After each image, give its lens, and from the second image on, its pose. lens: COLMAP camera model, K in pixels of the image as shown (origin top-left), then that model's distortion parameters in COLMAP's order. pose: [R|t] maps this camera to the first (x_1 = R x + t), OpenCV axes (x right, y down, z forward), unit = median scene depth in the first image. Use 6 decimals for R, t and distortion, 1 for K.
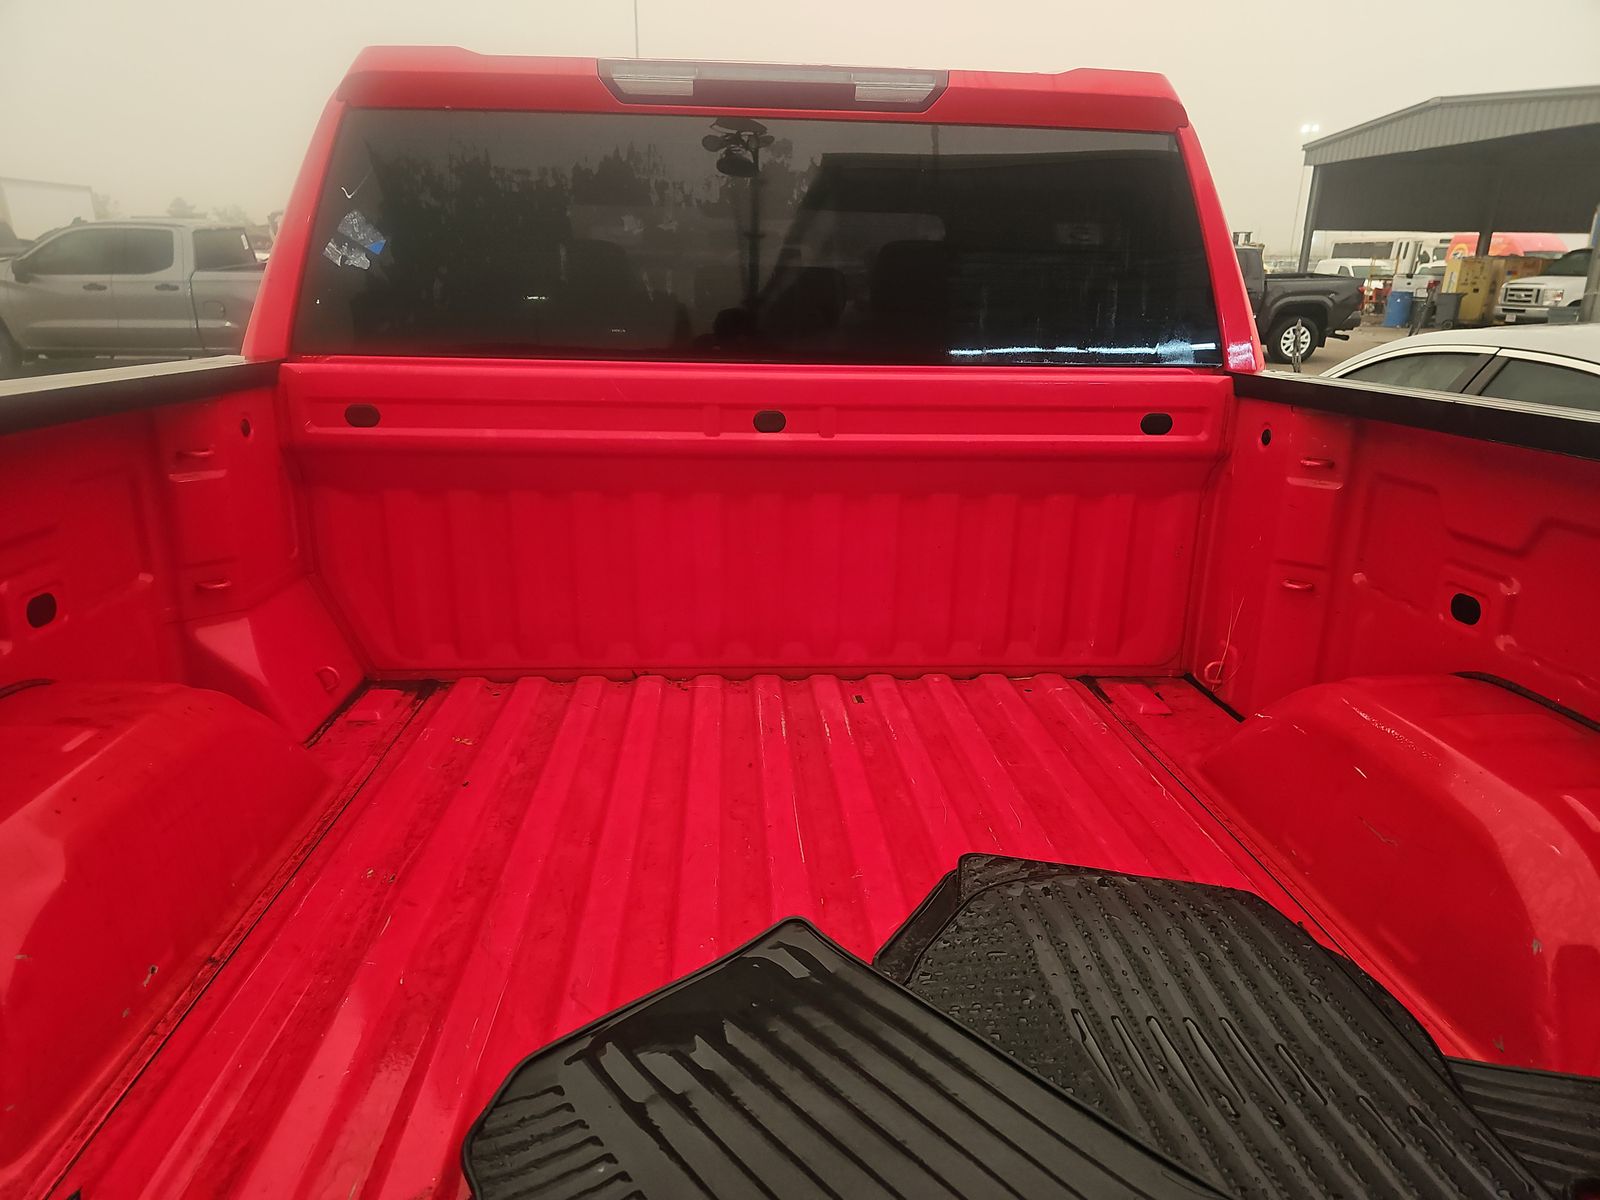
lens RADIAL K [[1055.6, 0, 791.4], [0, 1055.6, 606.5], [0, 0, 1]] dist [0.035178, -0.019723]
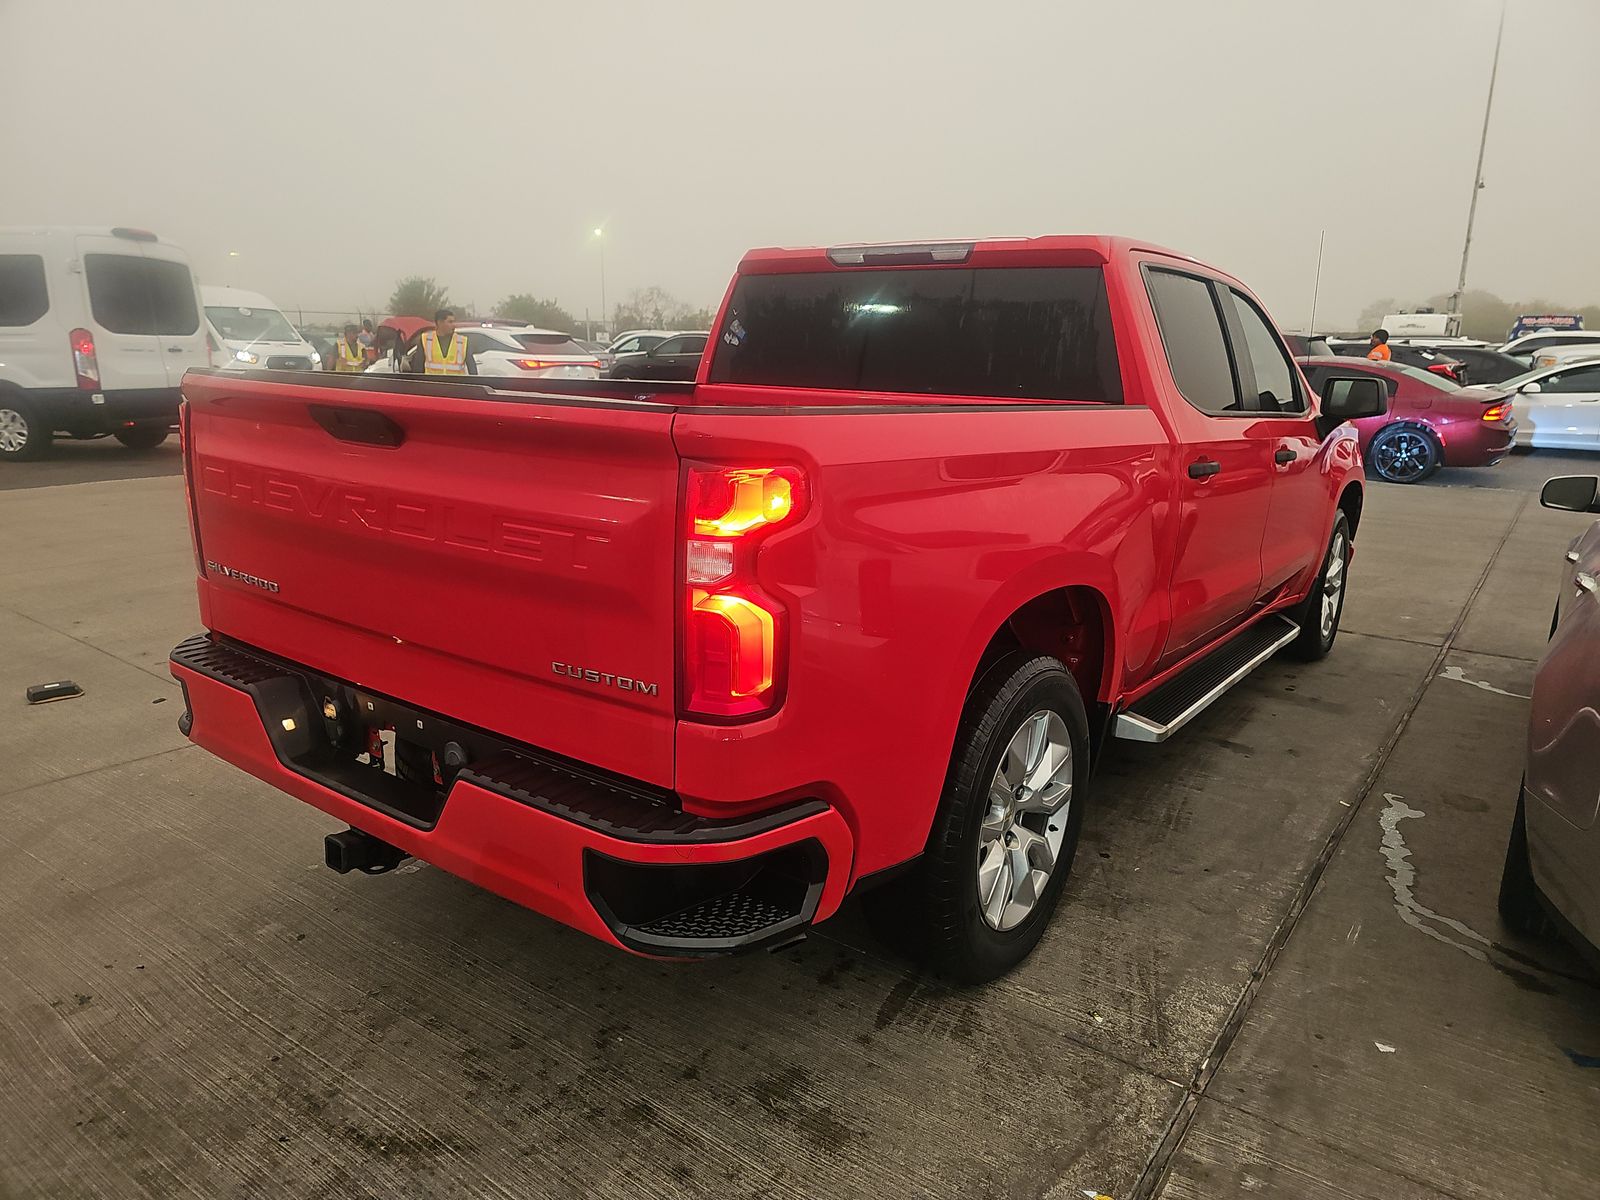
lens RADIAL K [[1055.6, 0, 806.1], [0, 1055.6, 603.1], [0, 0, 1]] dist [0.035178, -0.019723]
pose [[0.771841, 0.149029, -0.618103, 0.079185], [-0.201165, 0.979442, -0.015049, 0.014753], [0.603153, 0.135956, 0.785953, -0.039623]]
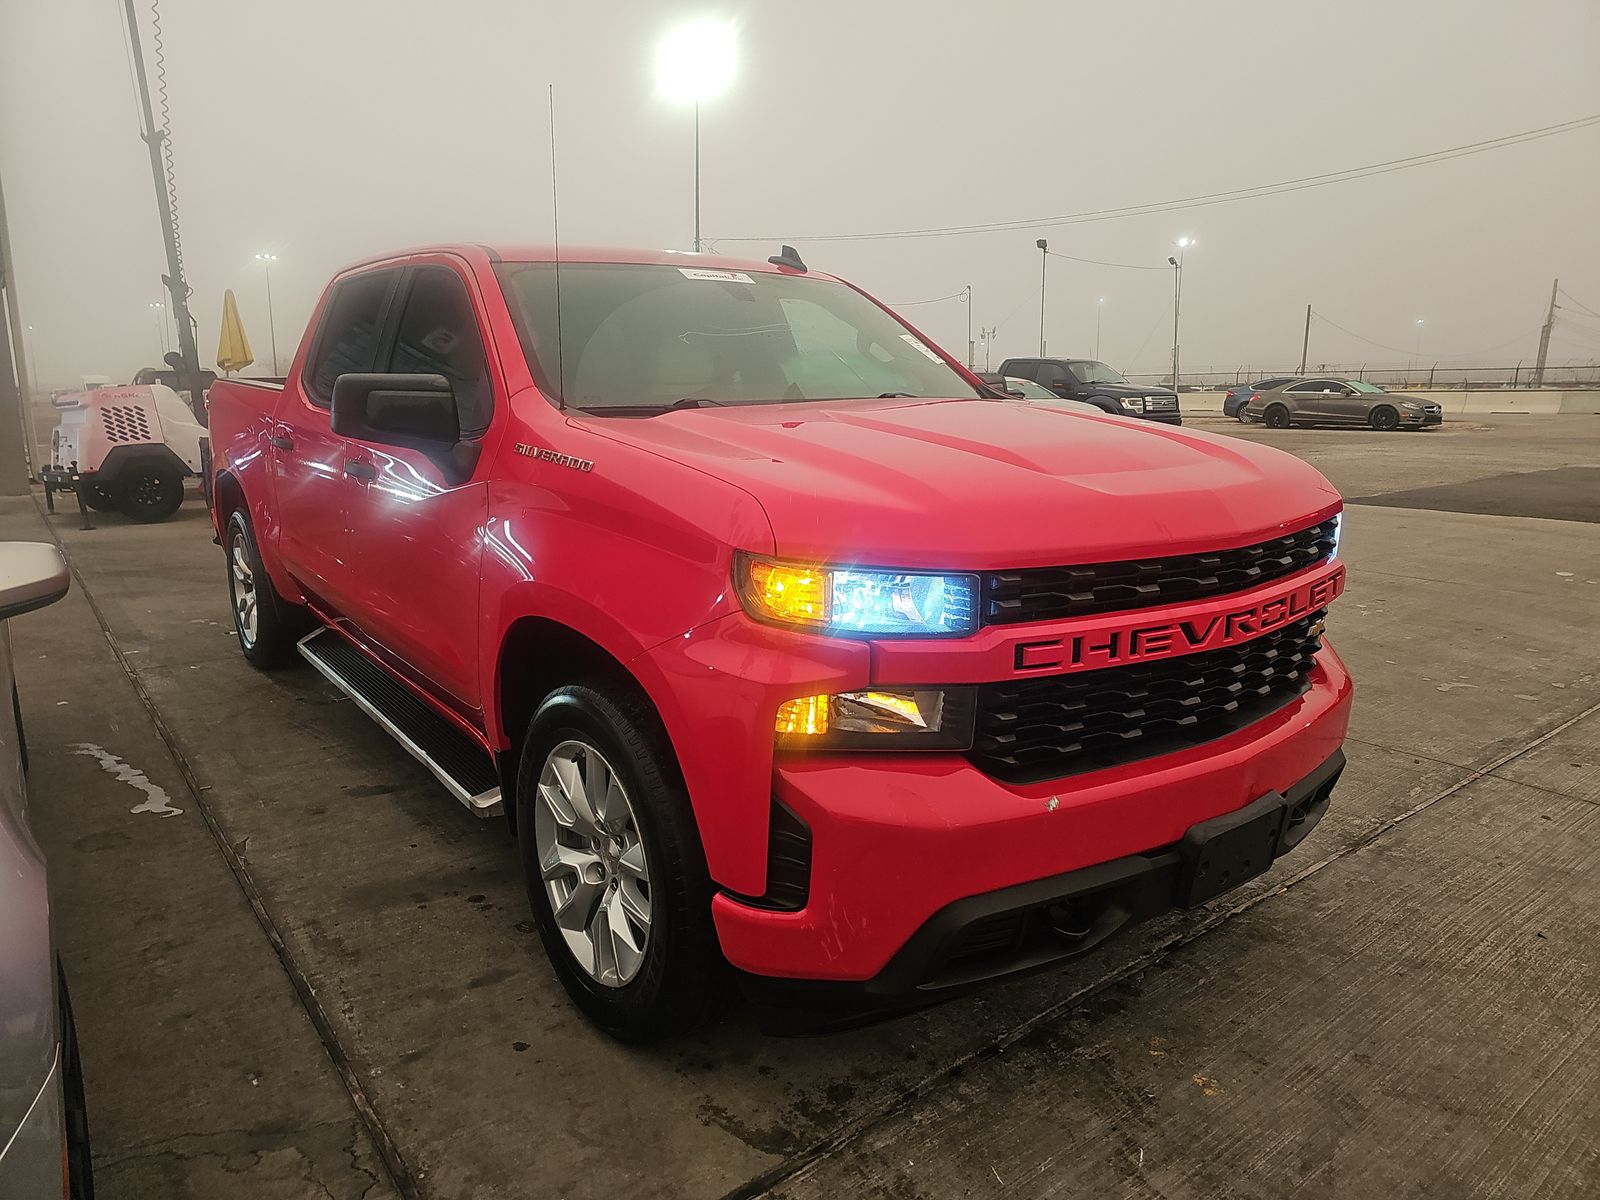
lens RADIAL K [[1055.6, 0, 801.8], [0, 1055.6, 583.3], [0, 0, 1]] dist [0.035178, -0.019723]
pose [[-0.827608, 0.095167, -0.553180, 0.061069], [-0.179191, 0.889160, 0.421053, -0.076669], [0.531936, 0.447592, -0.718822, 0.256952]]
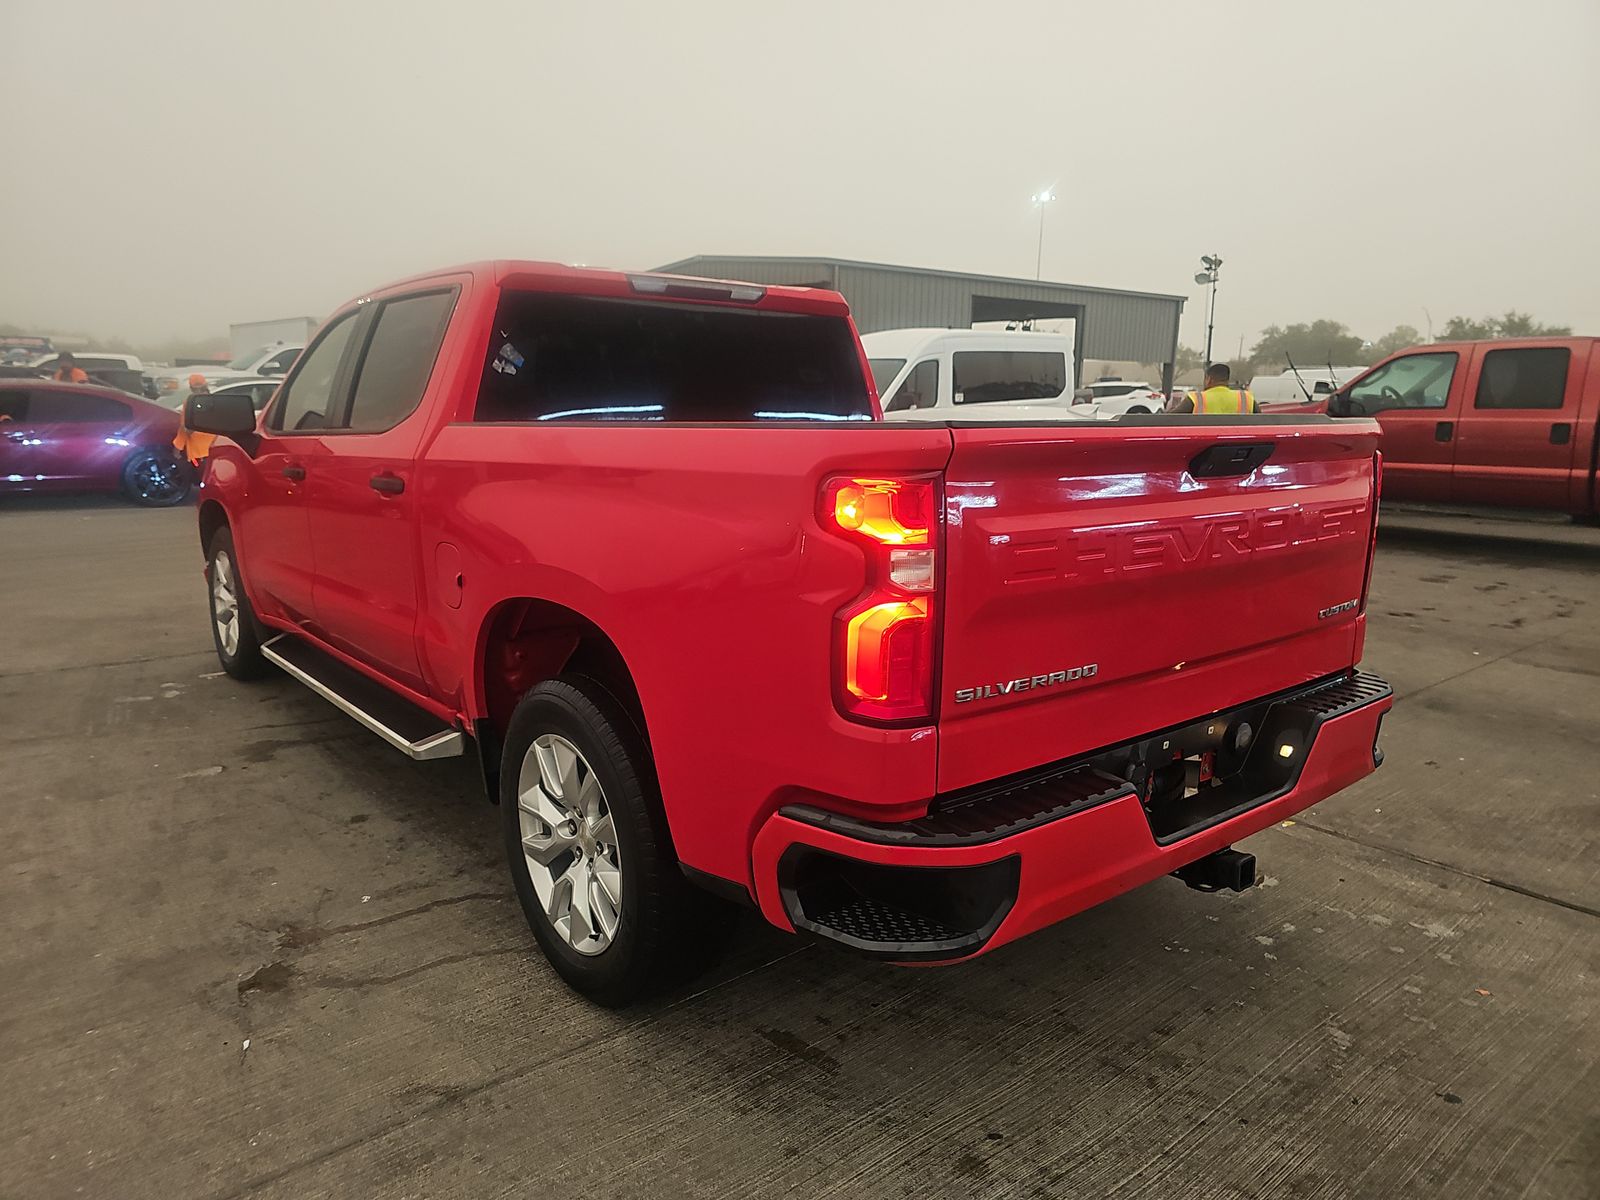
lens RADIAL K [[1055.6, 0, 801.8], [0, 1055.6, 595.8], [0, 0, 1]] dist [0.035178, -0.019723]
pose [[0.811447, -0.112606, 0.573476, -0.073632], [0.176530, 0.982653, -0.056833, 0.016634], [-0.557128, 0.147353, 0.817249, -0.047473]]
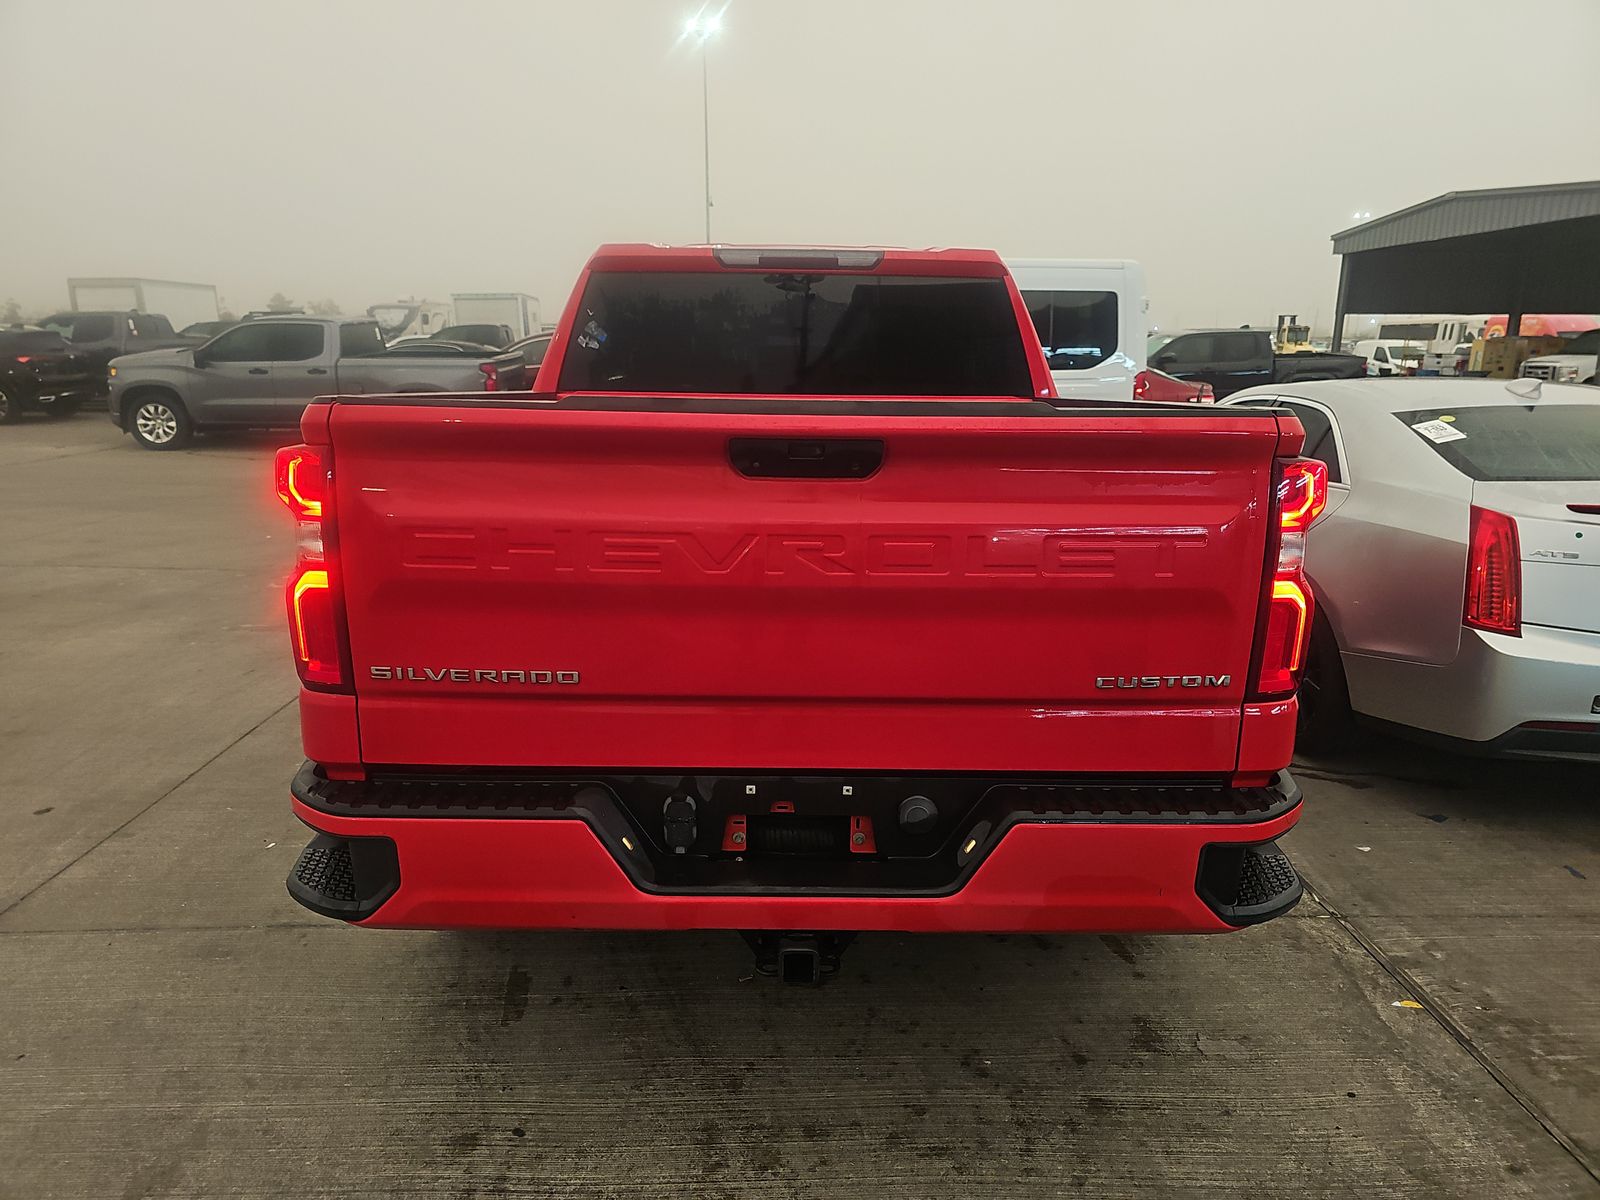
lens RADIAL K [[1055.6, 0, 800.5], [0, 1055.6, 600.1], [0, 0, 1]] dist [0.035178, -0.019723]
pose [[0.998862, 0.004230, -0.047497, 0.005825], [-0.007992, 0.996820, -0.079290, 0.021621], [0.047010, 0.079580, 0.995719, -0.064925]]
